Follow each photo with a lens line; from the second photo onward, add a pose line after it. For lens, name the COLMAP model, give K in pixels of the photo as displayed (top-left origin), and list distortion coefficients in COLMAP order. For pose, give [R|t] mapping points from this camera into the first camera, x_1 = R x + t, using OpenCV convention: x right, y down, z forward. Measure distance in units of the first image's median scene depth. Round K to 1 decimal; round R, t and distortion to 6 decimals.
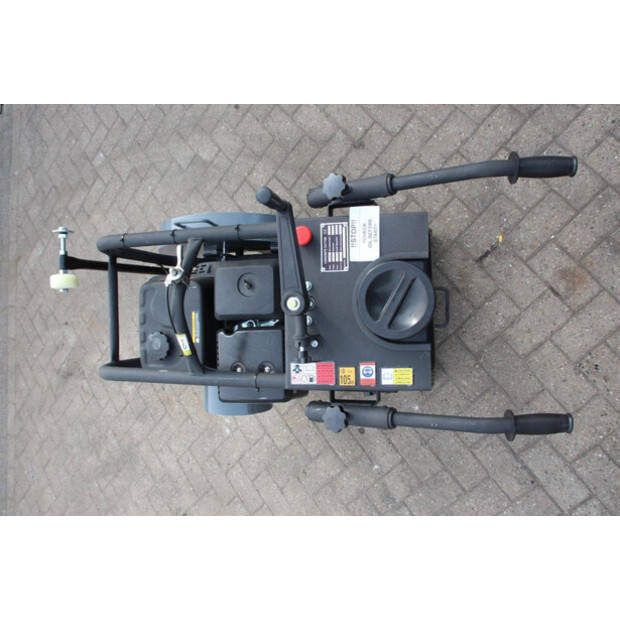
lens RADIAL K [[512.1, 0, 310.0], [0, 512.1, 310.0], [0, 0, 1]] dist [-0.176279, 0.166196]
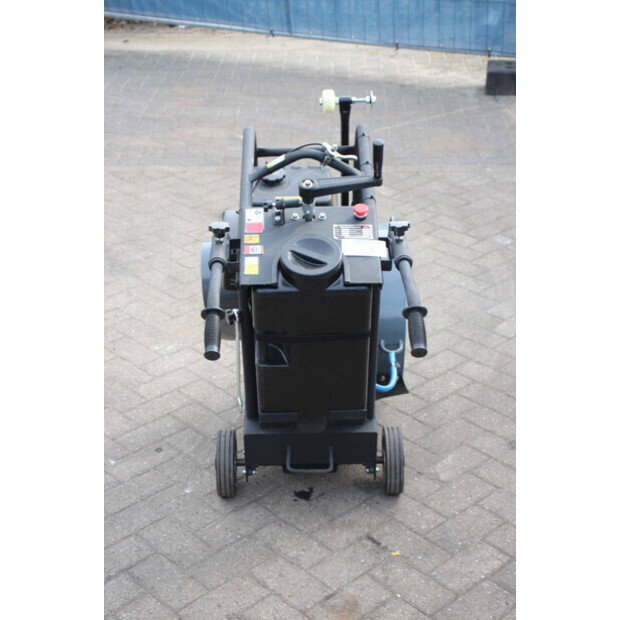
lens RADIAL K [[1117.3, 0, 310.0], [0, 1117.3, 310.0], [0, 0, 1]] dist [0.210047, 0.315153]
pose [[0.006660, 0.854132, -0.520013, 0.962799], [-0.999952, 0.009415, 0.002657, -0.012279], [0.007165, 0.519971, 0.854154, -0.745144]]
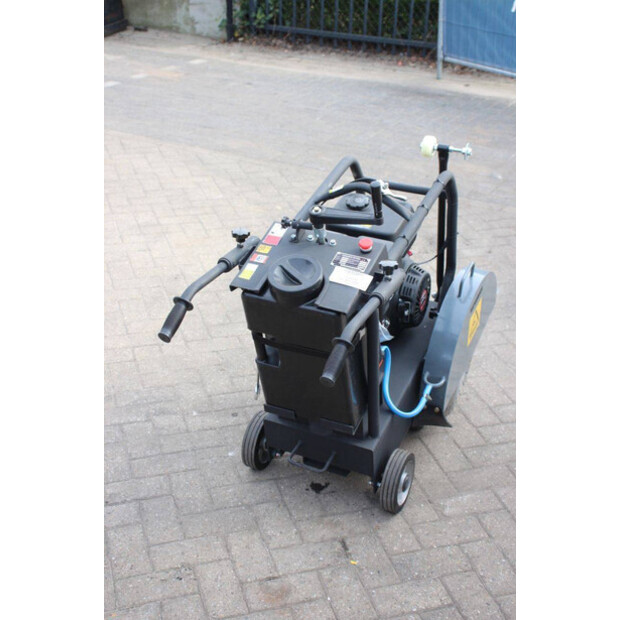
lens RADIAL K [[931.5, 0, 310.0], [0, 931.5, 310.0], [0, 0, 1]] dist [0.042738, 0.452258]
pose [[-0.383380, 0.810048, -0.443668, 0.755950], [-0.899413, -0.218253, 0.378710, -0.580150], [0.209942, 0.544231, 0.812242, -0.575301]]
